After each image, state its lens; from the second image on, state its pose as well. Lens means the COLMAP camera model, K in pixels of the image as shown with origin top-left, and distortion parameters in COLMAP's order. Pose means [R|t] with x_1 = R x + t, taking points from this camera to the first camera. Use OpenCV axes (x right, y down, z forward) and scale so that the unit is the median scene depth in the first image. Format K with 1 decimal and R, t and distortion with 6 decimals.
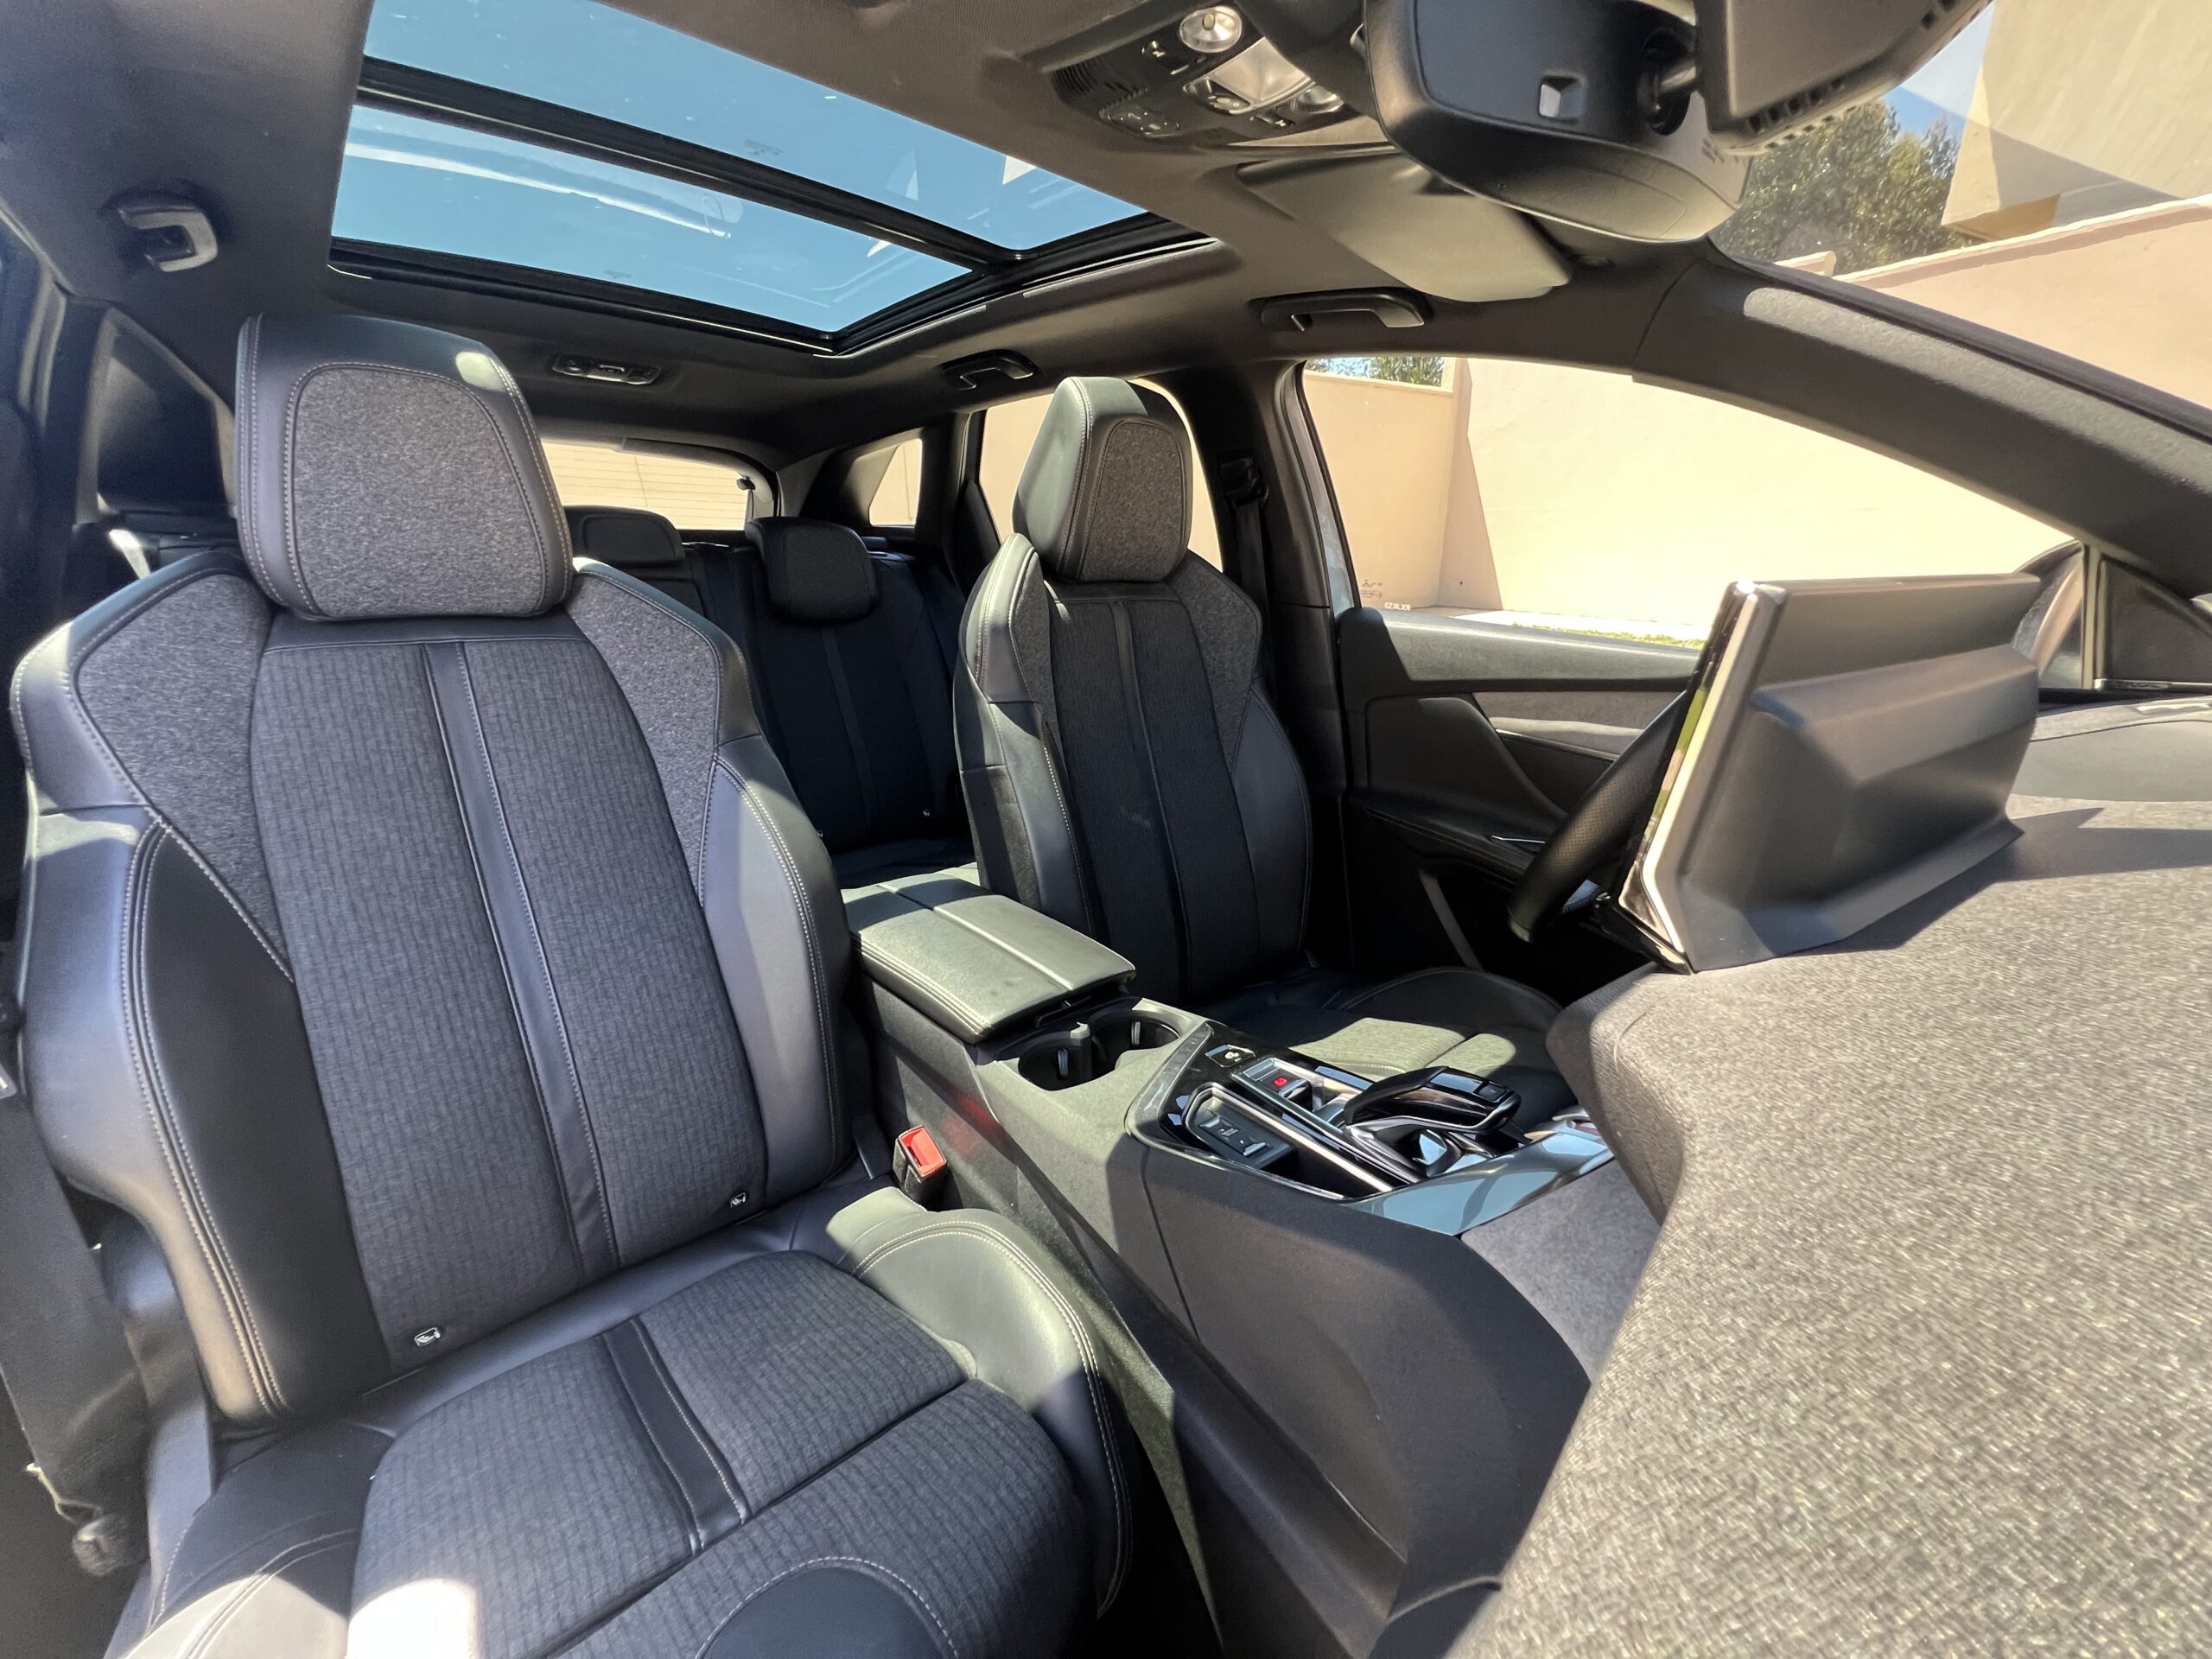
lens RADIAL K [[887.5, 0, 1101.8], [0, 887.5, 815.8], [0, 0, 1]] dist [-0.003142, -0.000457]
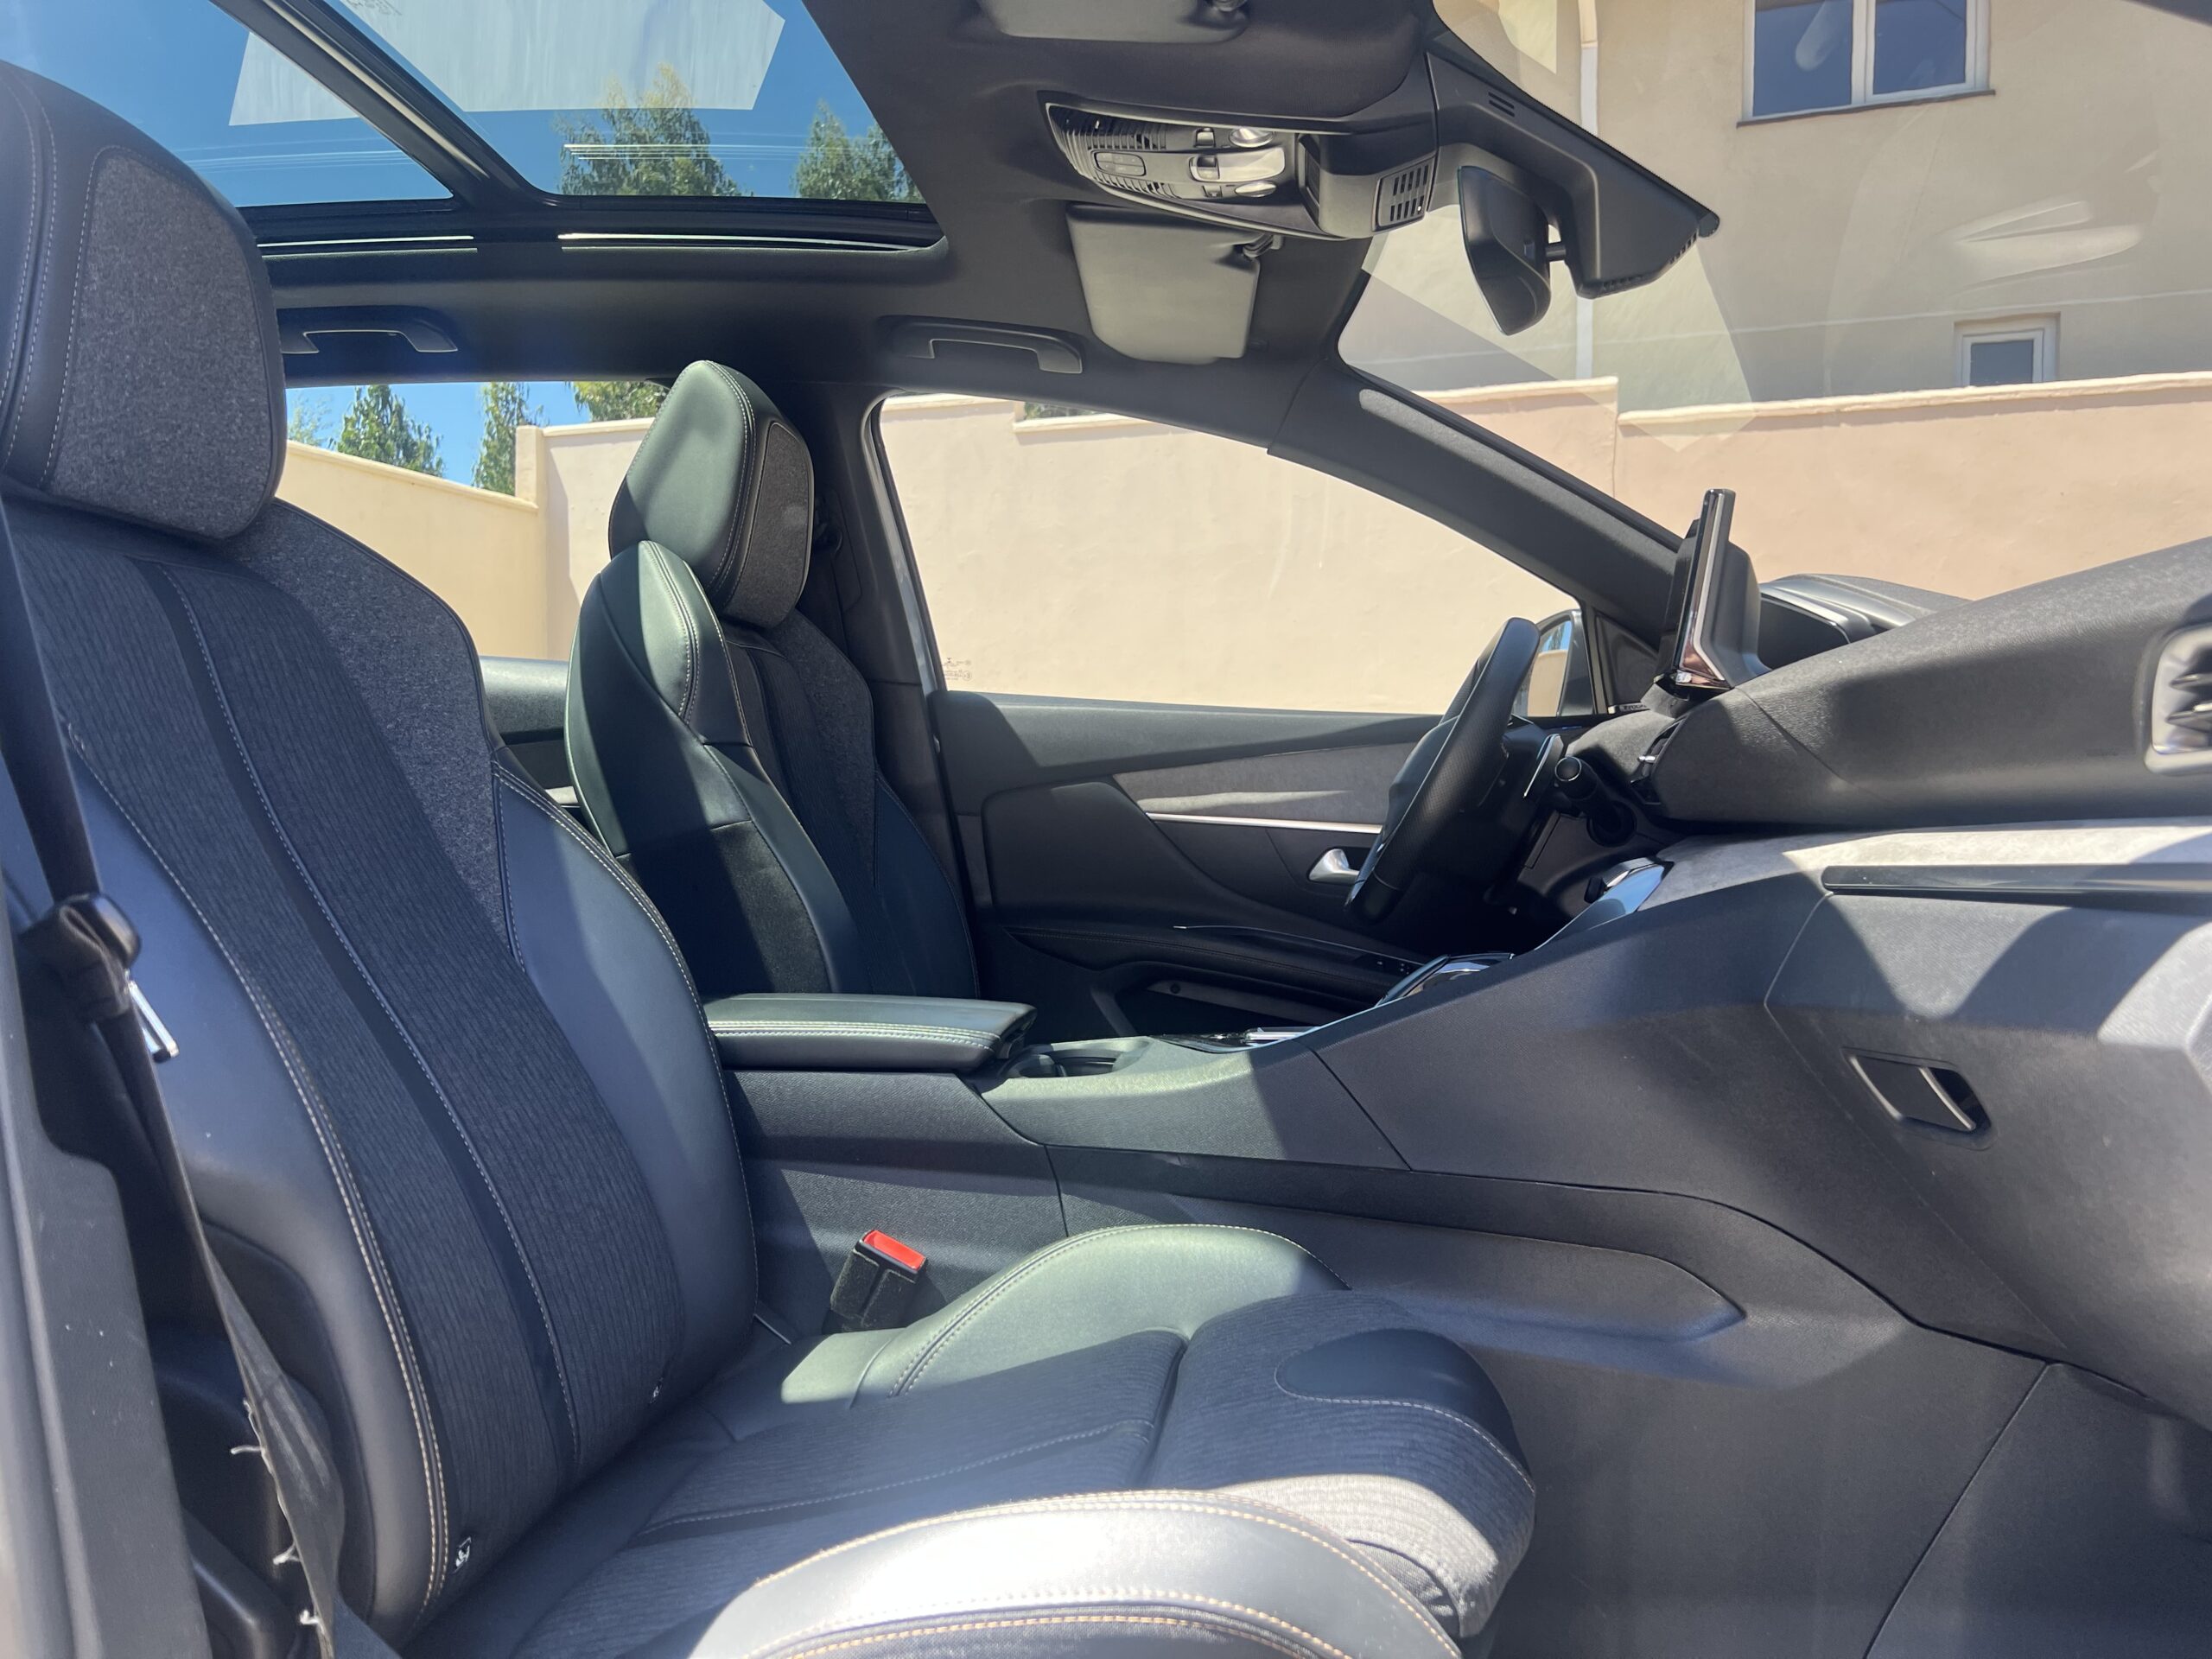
lens RADIAL K [[1669.6, 0, 1112.8], [0, 1669.6, 776.9], [0, 0, 1]] dist [0.041579, -0.037082]
pose [[0.753564, 0.007471, 0.657332, -0.928780], [0.183133, 0.957965, -0.220830, 0.316200], [-0.631351, 0.286789, 0.720520, -0.237127]]
